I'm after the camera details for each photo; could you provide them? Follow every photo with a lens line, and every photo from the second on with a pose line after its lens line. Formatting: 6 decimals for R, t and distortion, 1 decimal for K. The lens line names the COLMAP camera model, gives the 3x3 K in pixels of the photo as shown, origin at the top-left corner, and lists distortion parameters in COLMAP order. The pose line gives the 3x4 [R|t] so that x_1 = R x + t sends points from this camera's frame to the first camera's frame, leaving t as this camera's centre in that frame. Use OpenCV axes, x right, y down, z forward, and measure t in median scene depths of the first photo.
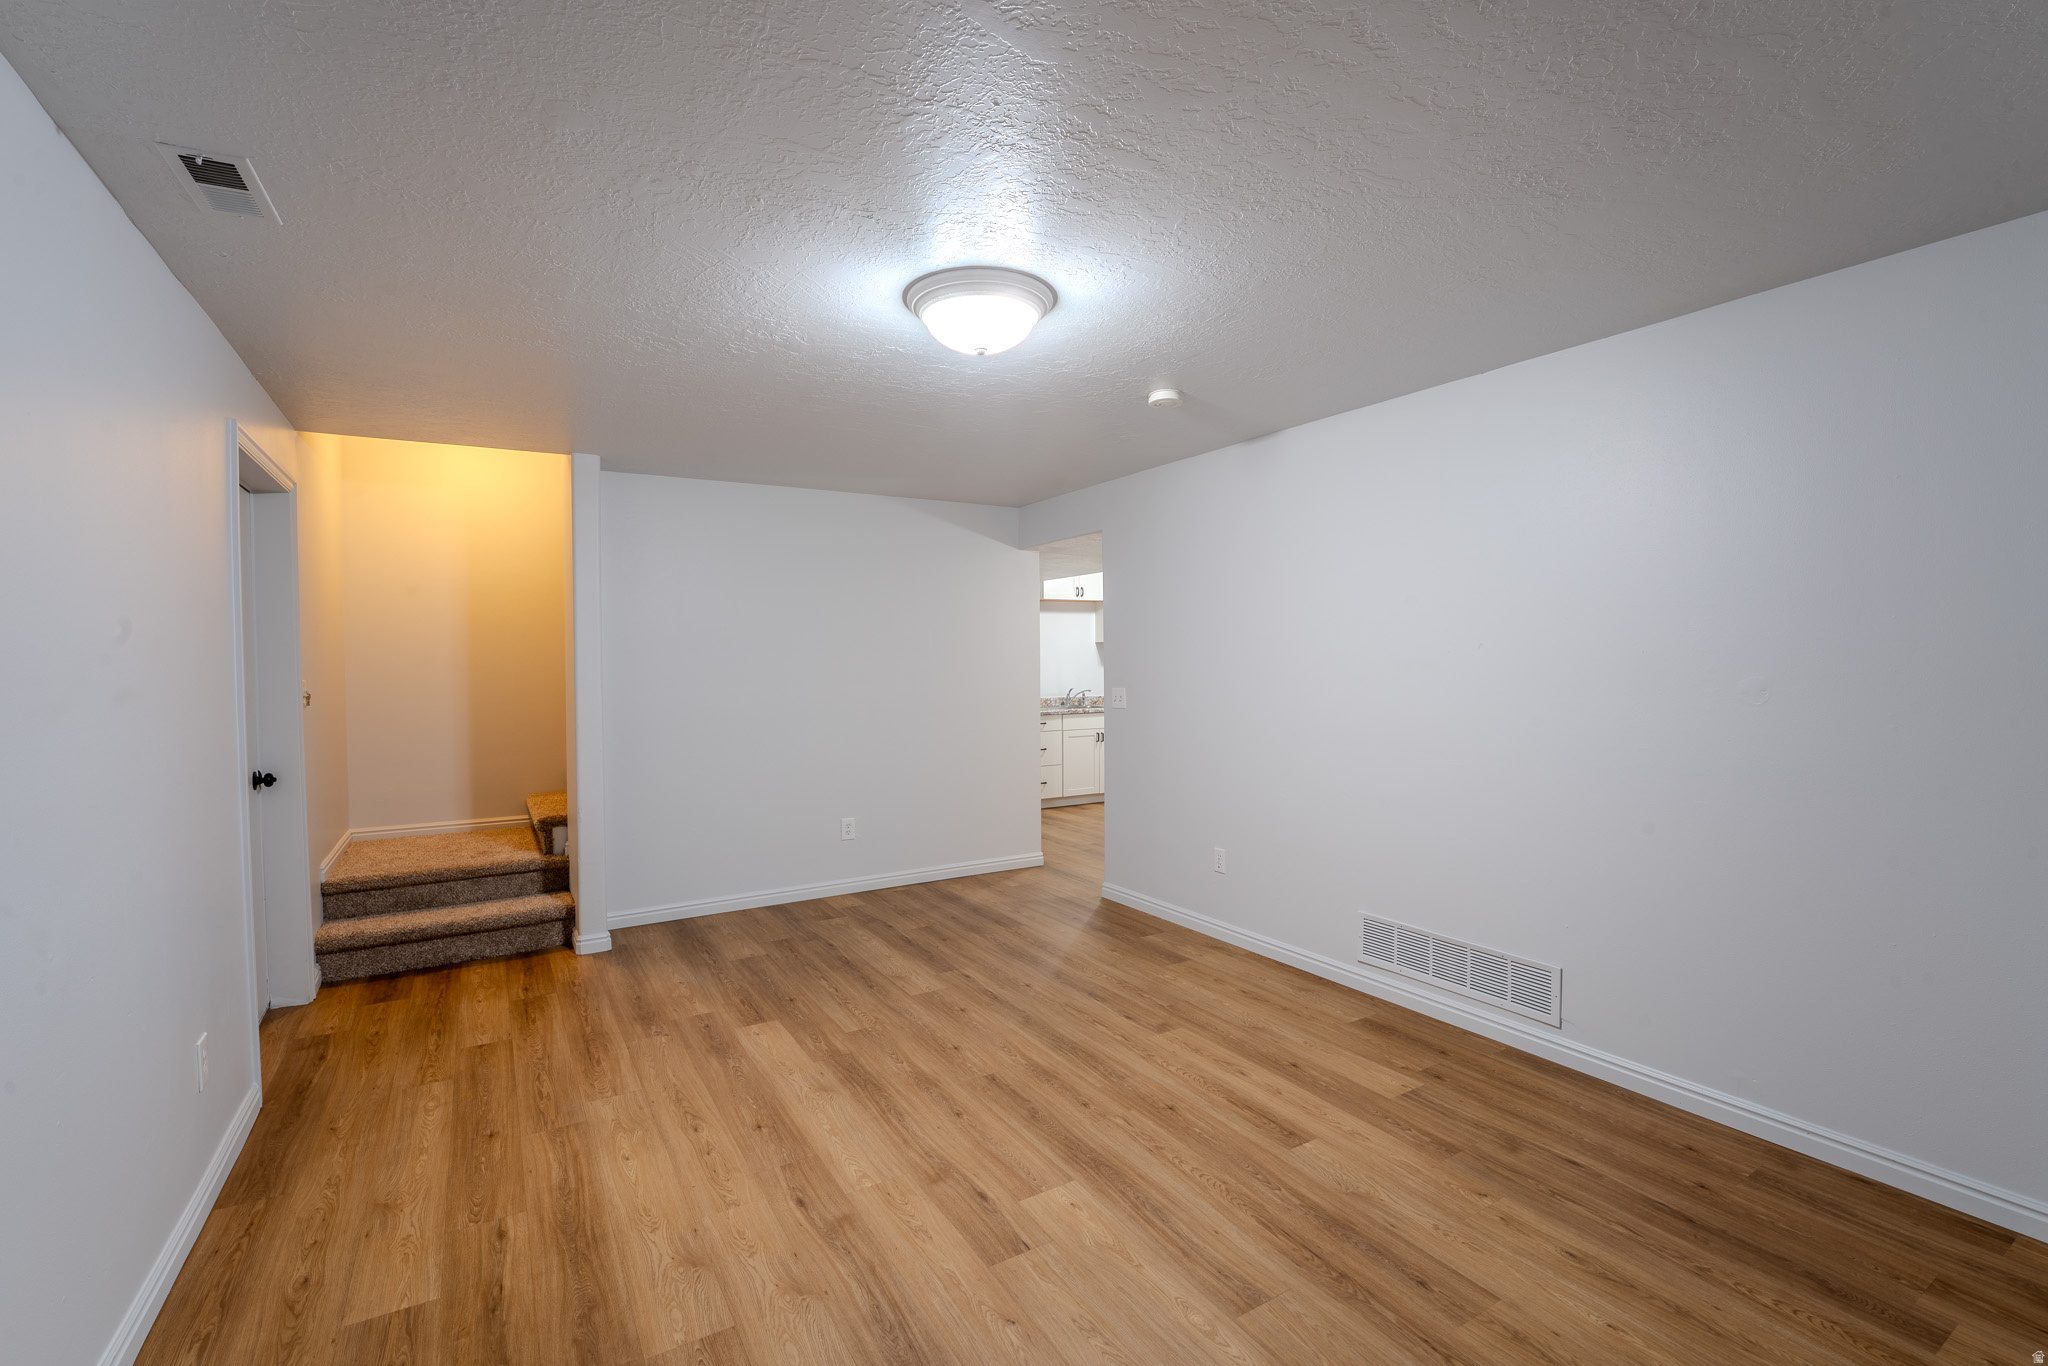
lens RADIAL K [[878.4, 0, 1026.7], [0, 878.4, 679.5], [0, 0, 1]] dist [-0.023664, 0.003713]
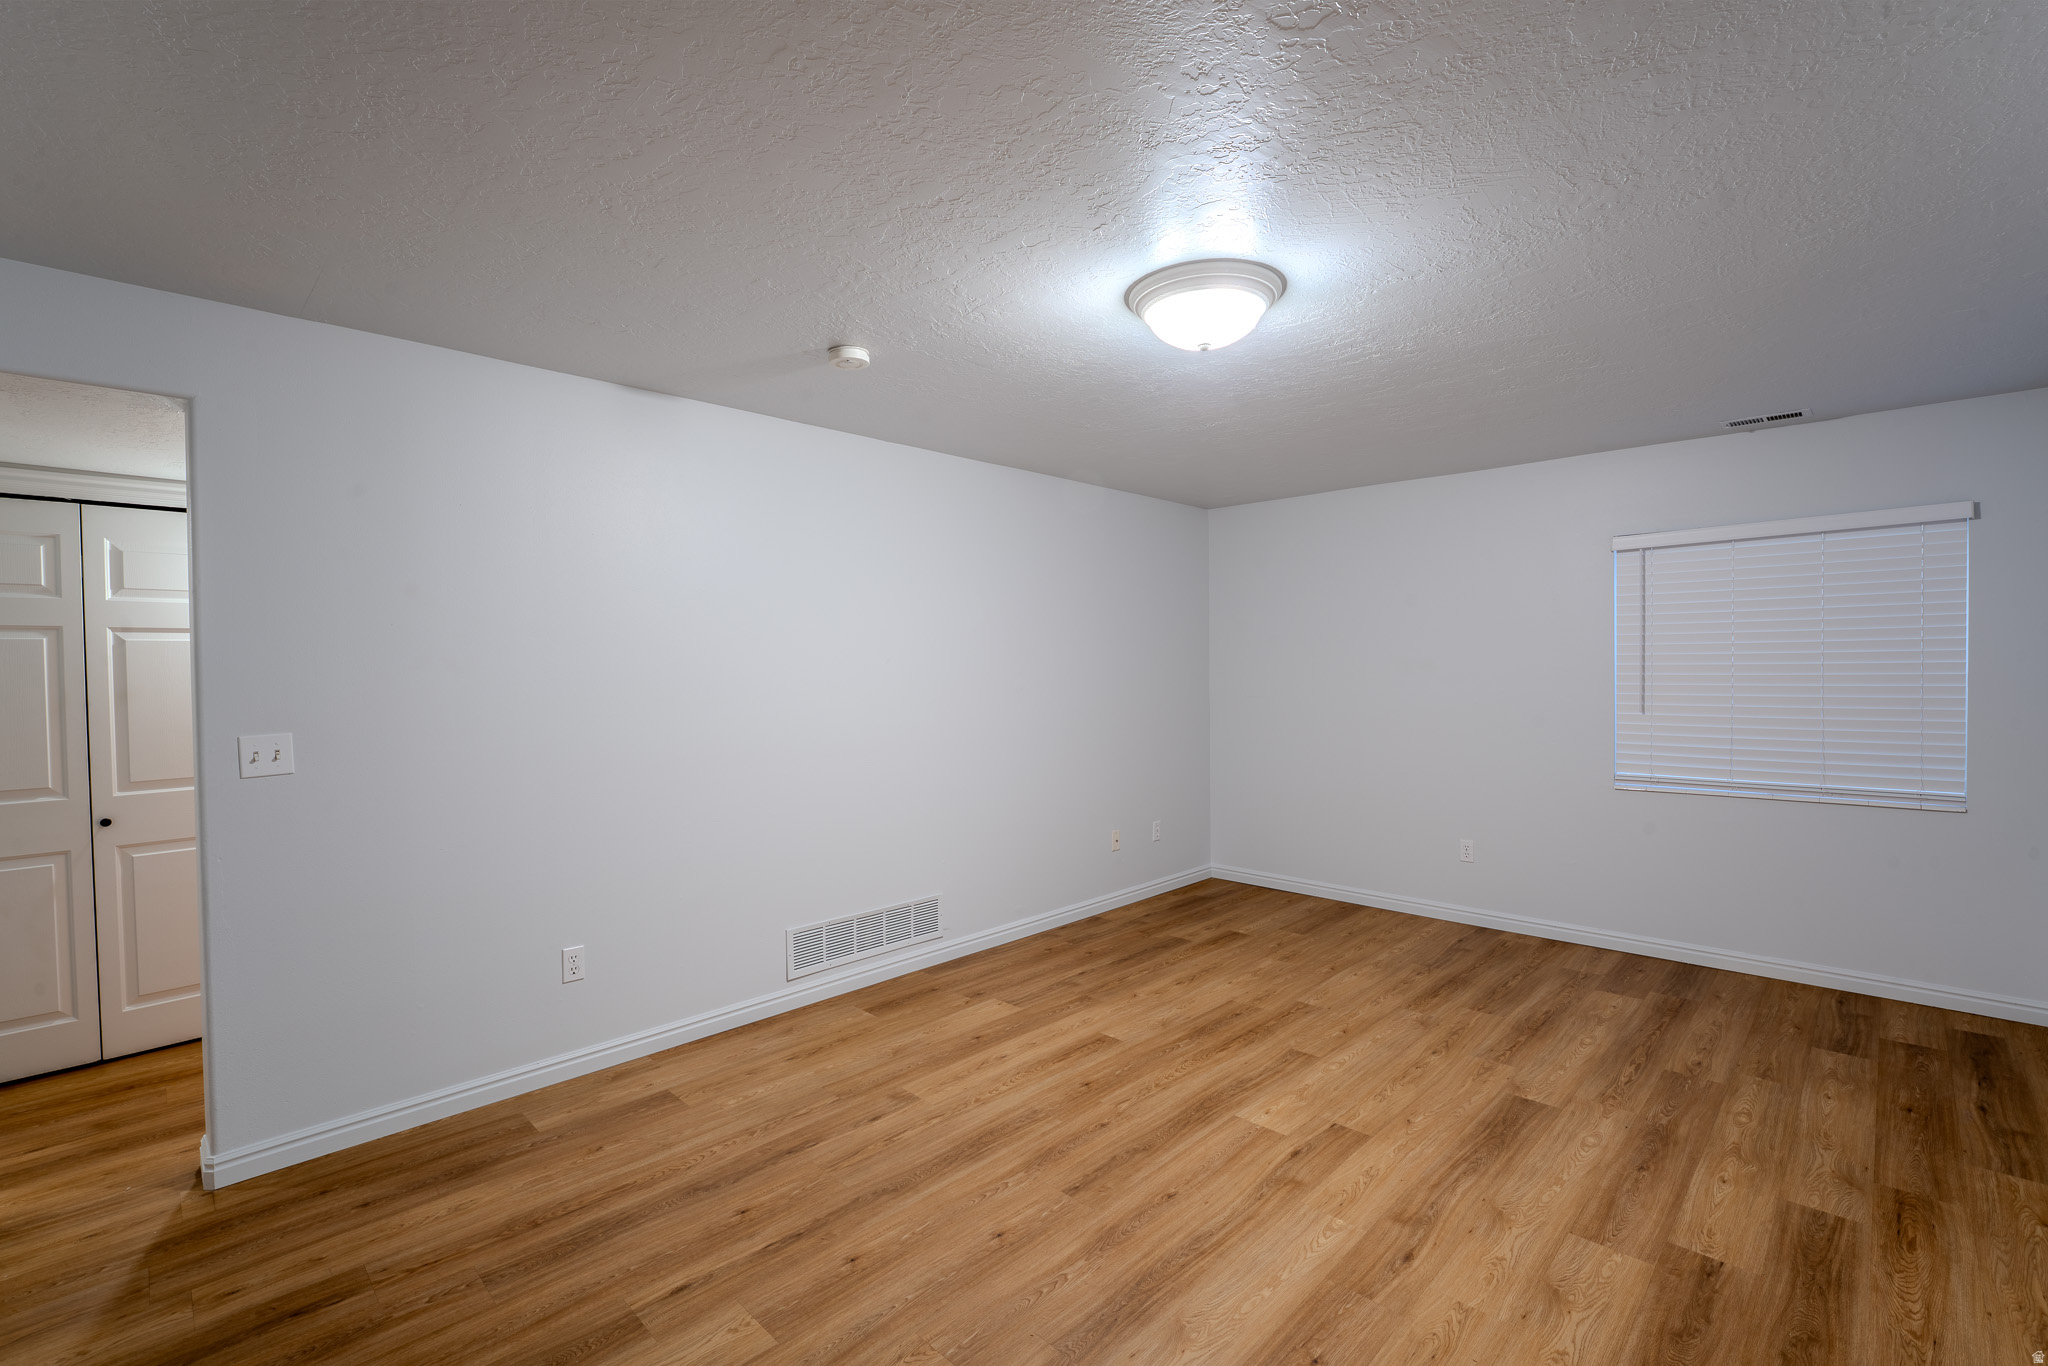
lens RADIAL K [[878.4, 0, 1029.2], [0, 878.4, 678.1], [0, 0, 1]] dist [-0.023664, 0.003713]
pose [[-0.226615, -0.000296, 0.973984, -0.940206], [0.035176, 0.999345, 0.008488, -0.022402], [-0.973349, 0.036185, -0.226456, 1.402598]]
